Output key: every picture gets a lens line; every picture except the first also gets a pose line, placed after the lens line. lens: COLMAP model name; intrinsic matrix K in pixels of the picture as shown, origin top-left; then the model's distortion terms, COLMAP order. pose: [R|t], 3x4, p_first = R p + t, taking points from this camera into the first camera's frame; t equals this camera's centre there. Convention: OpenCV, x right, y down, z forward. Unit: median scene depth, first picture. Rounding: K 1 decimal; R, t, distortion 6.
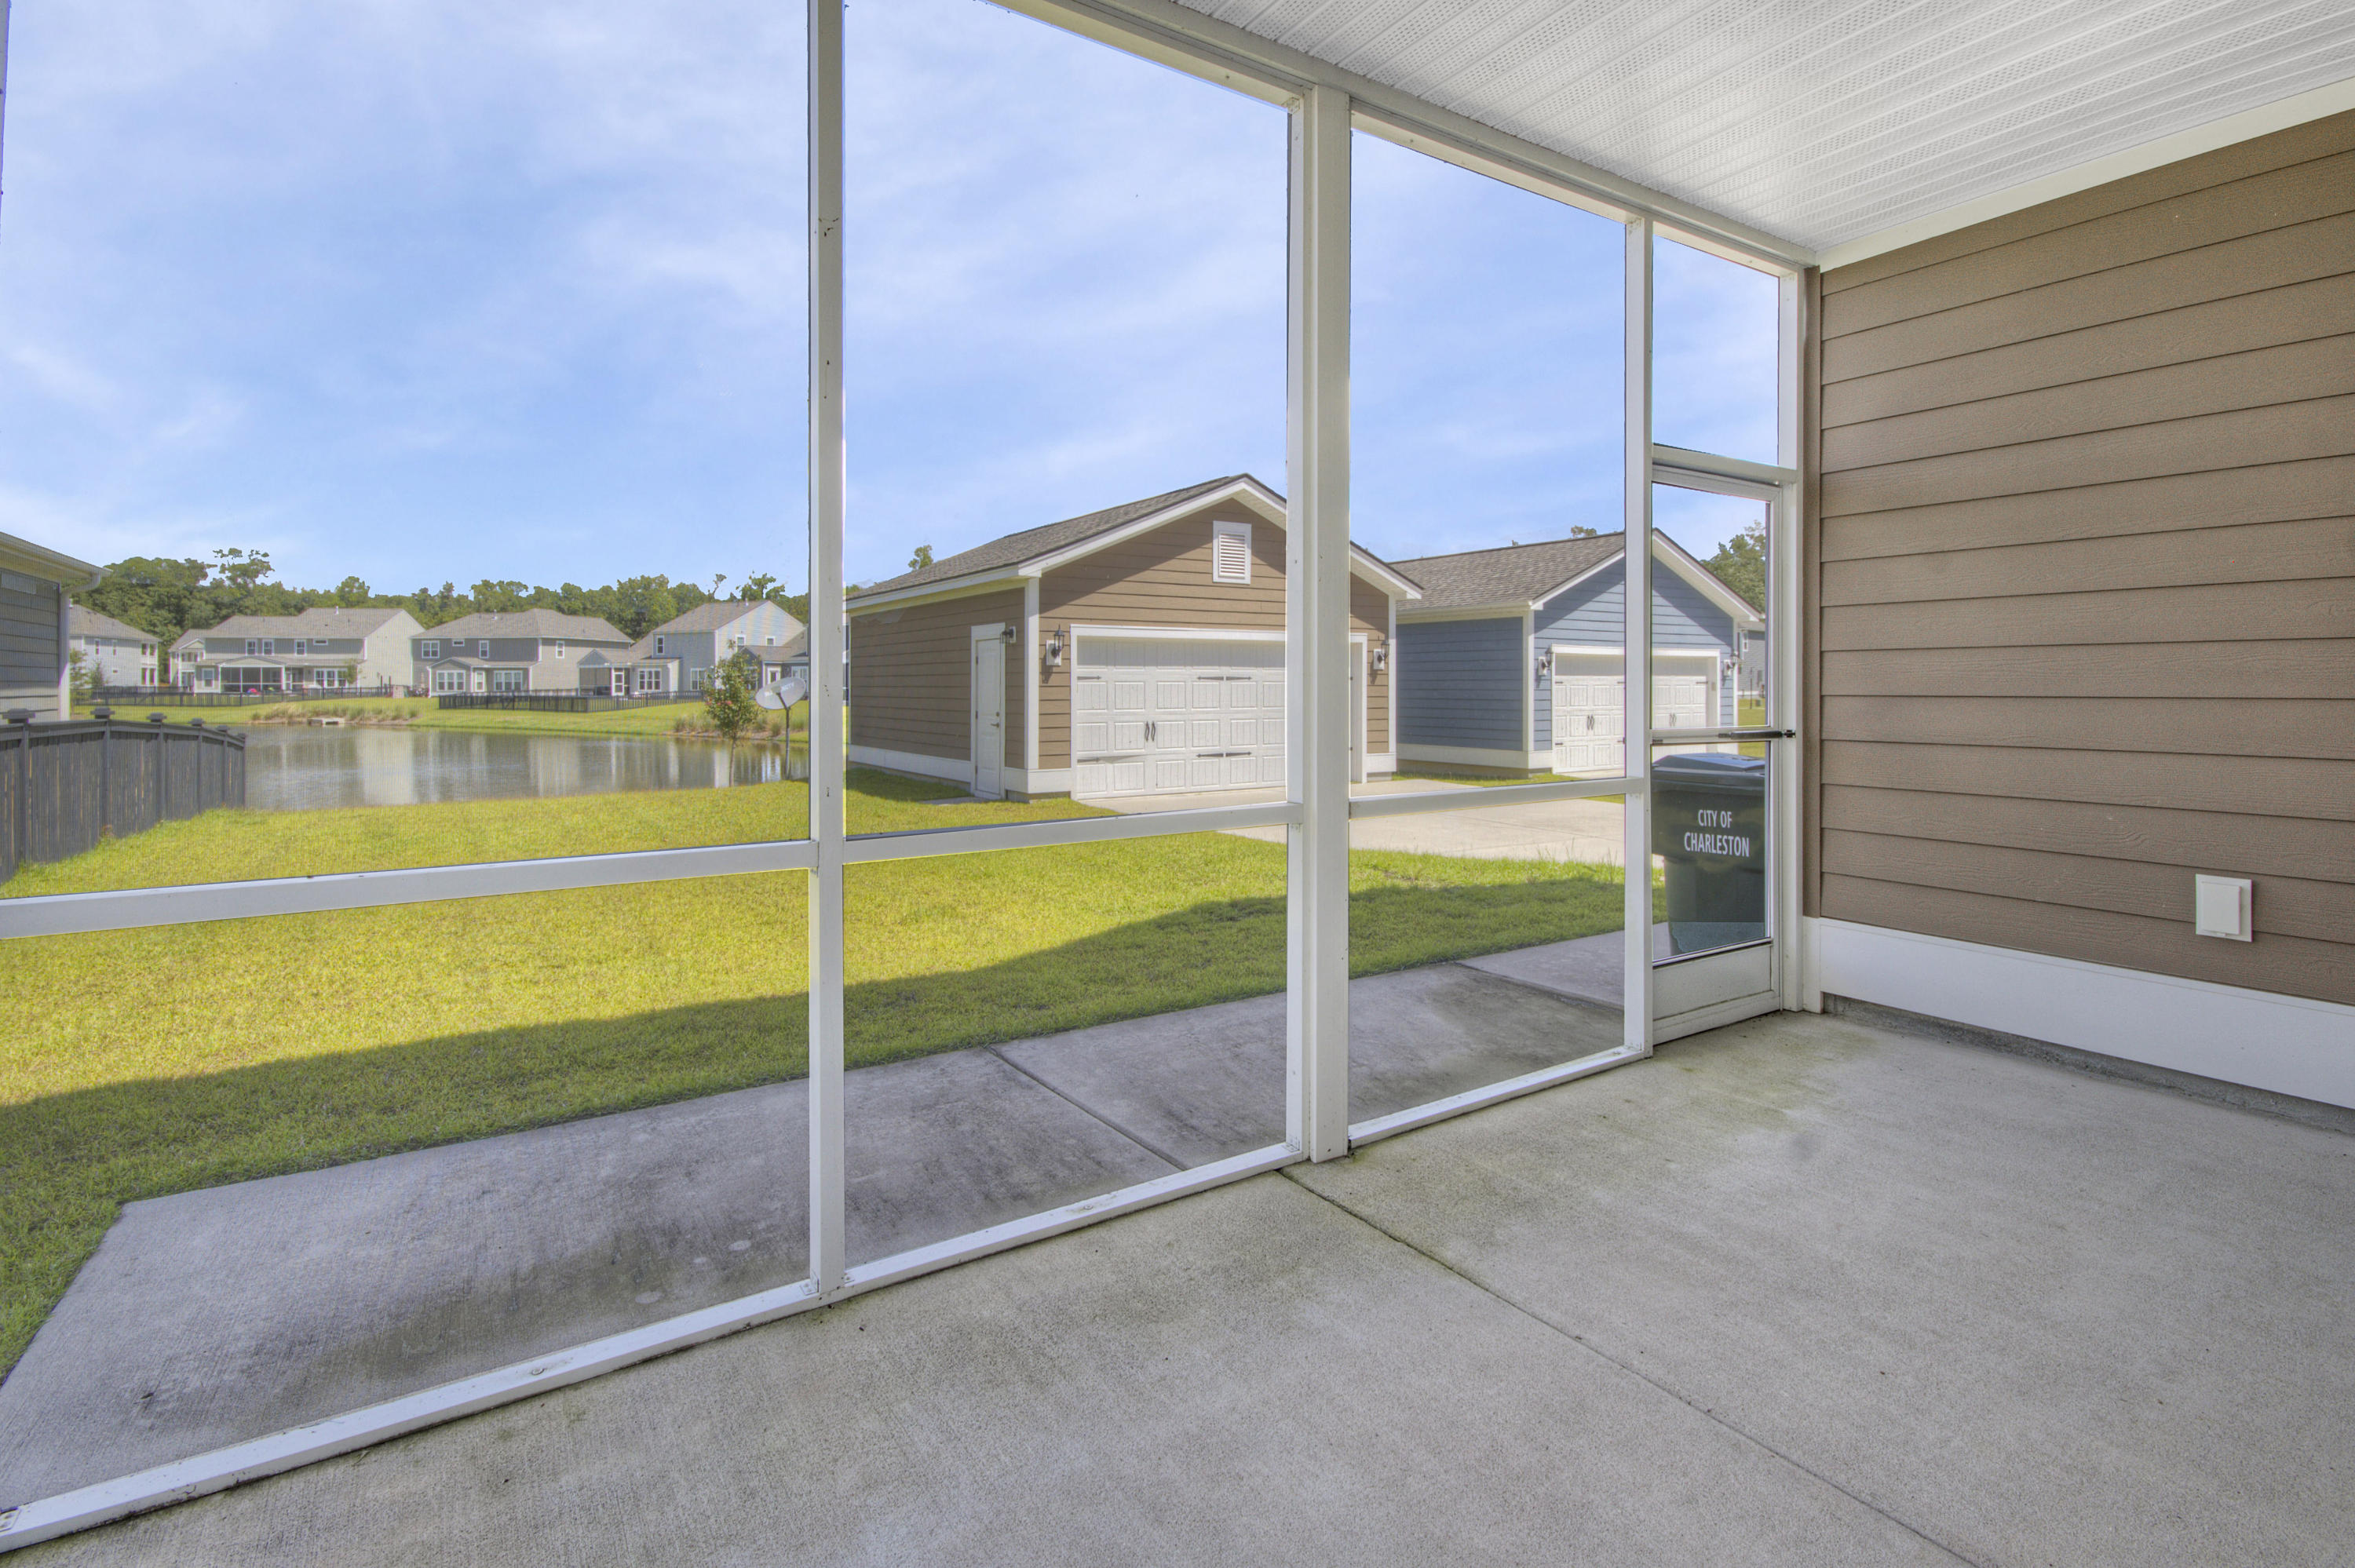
lens RADIAL K [[1104.8, 0, 1190.3], [0, 1104.8, 684.2], [0, 0, 1]] dist [0.016478, -0.003509]
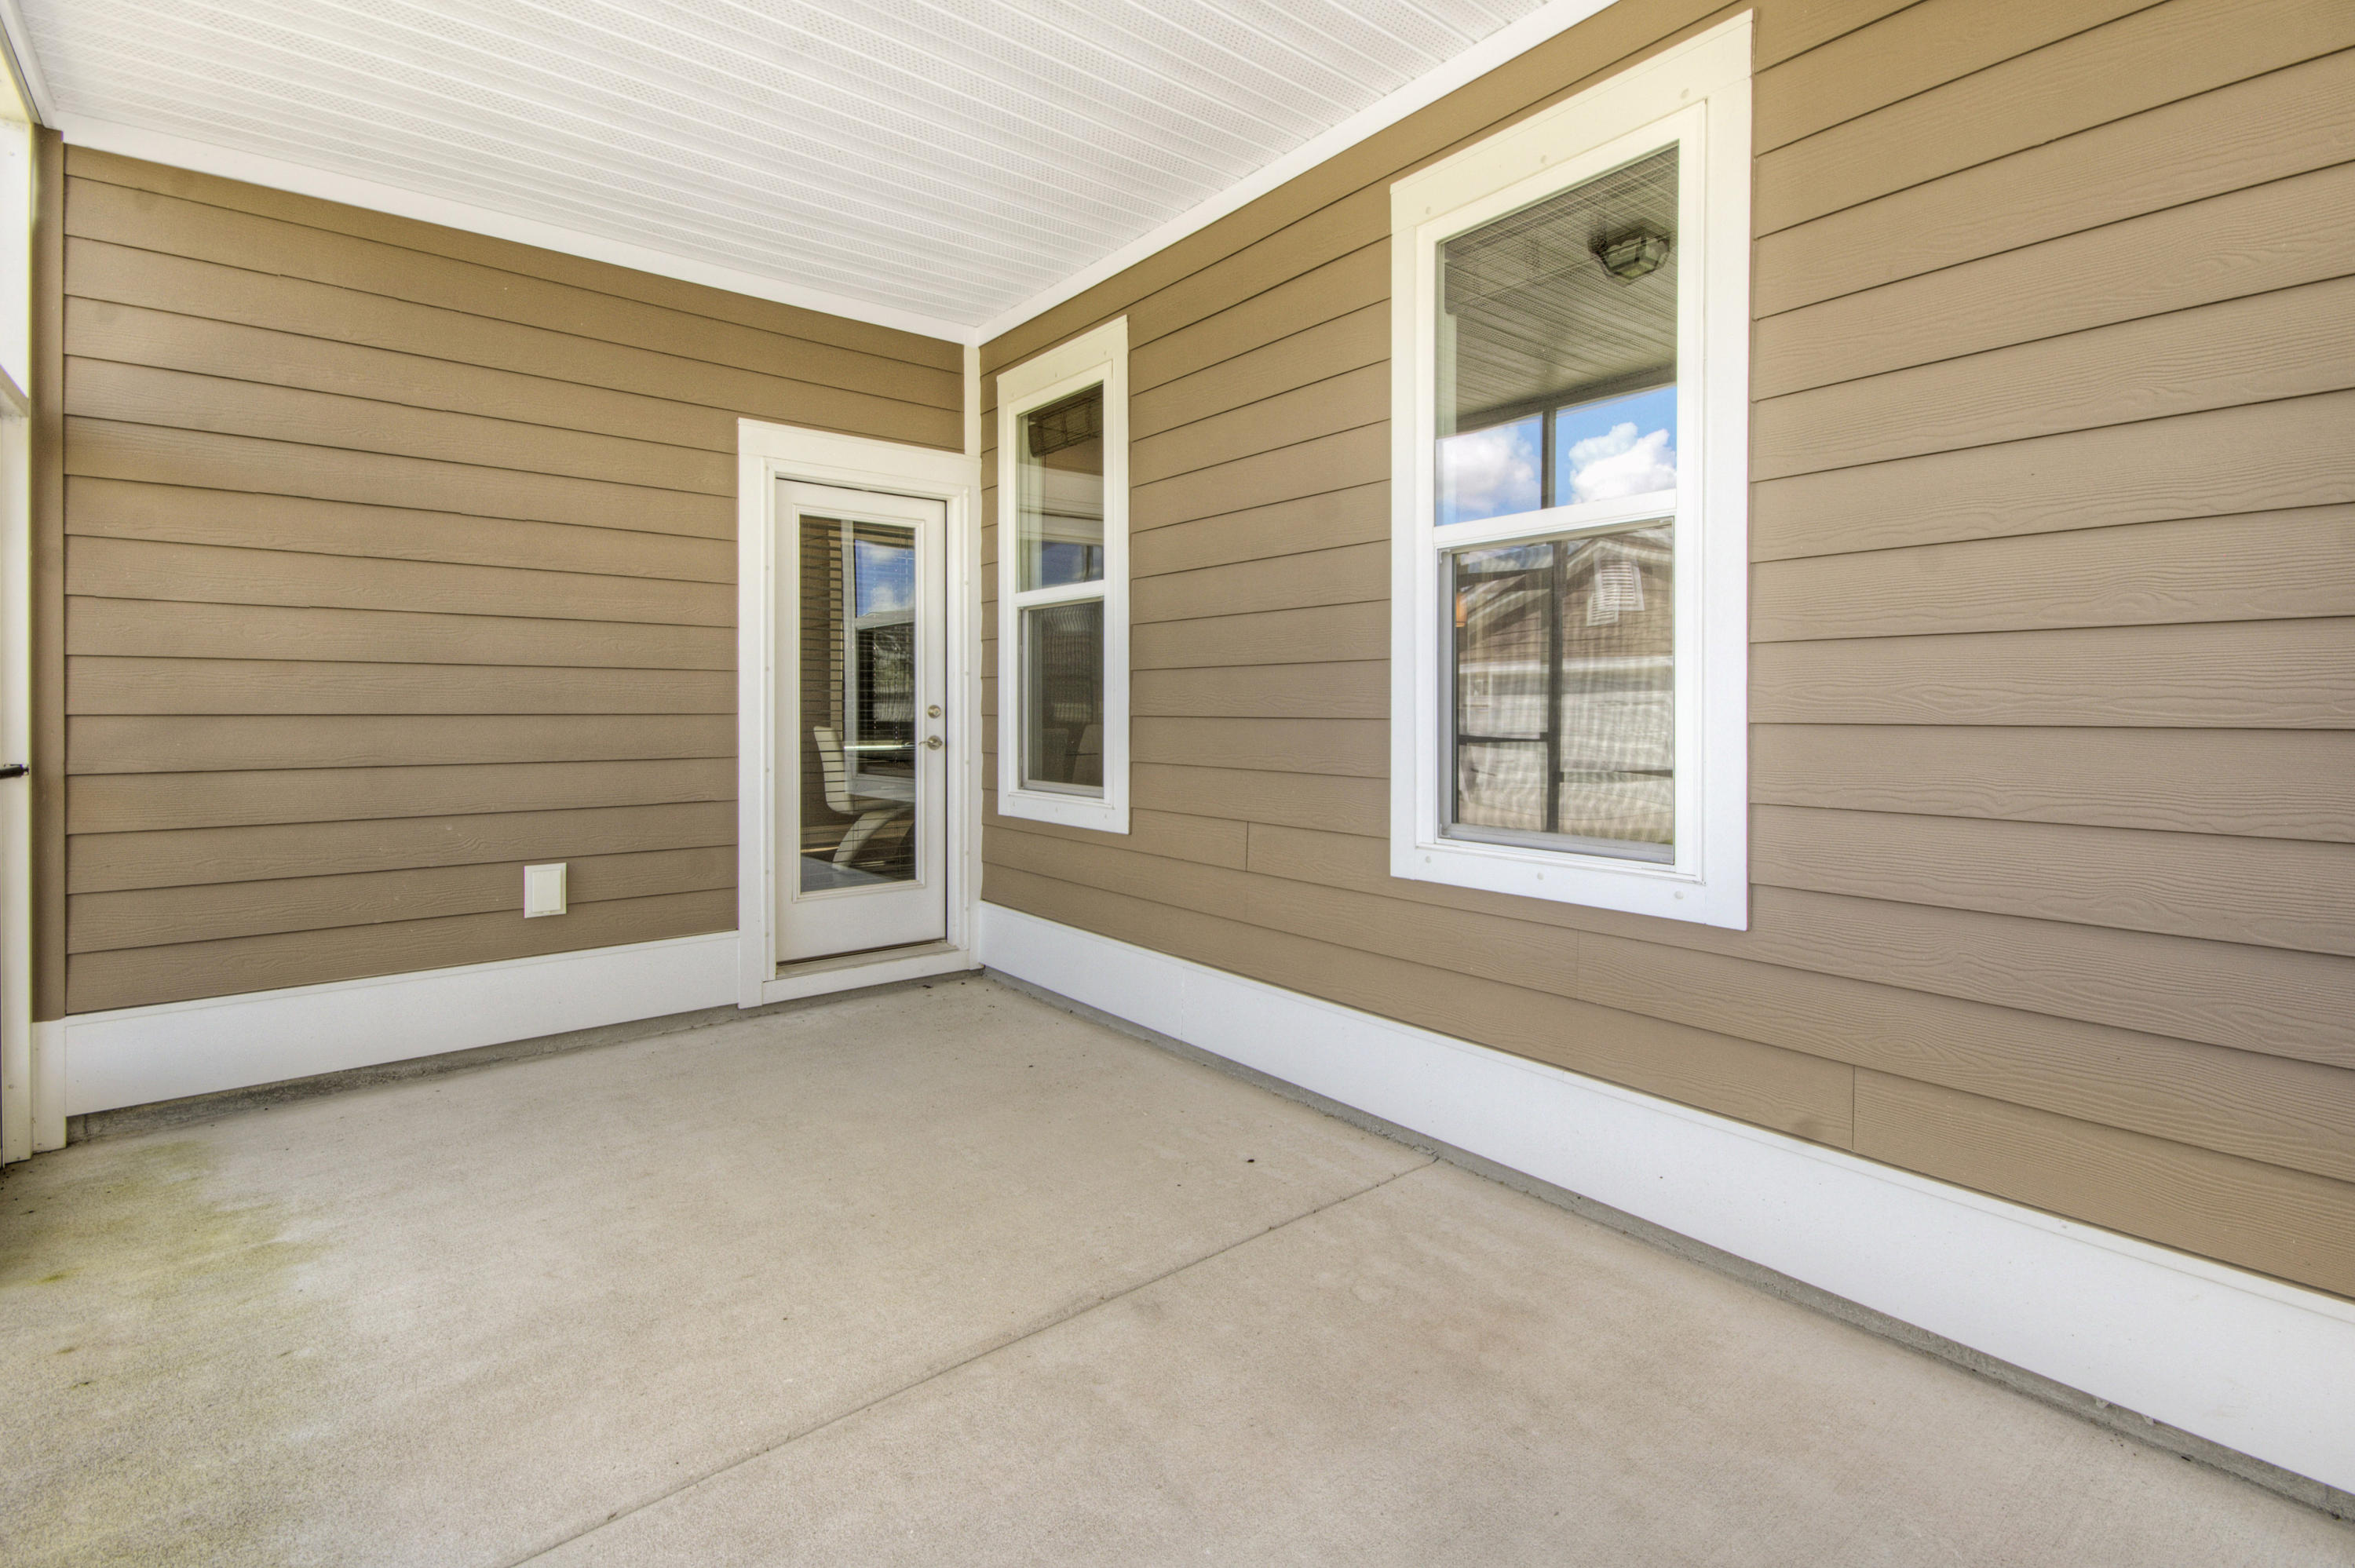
lens RADIAL K [[1104.8, 0, 1183.7], [0, 1104.8, 708.2], [0, 0, 1]] dist [0.016478, -0.003509]
pose [[-0.101824, 0.001227, 0.994802, -0.322864], [-0.003999, 0.999991, -0.001642, 0.004872], [-0.994794, -0.004145, -0.101819, 0.443777]]
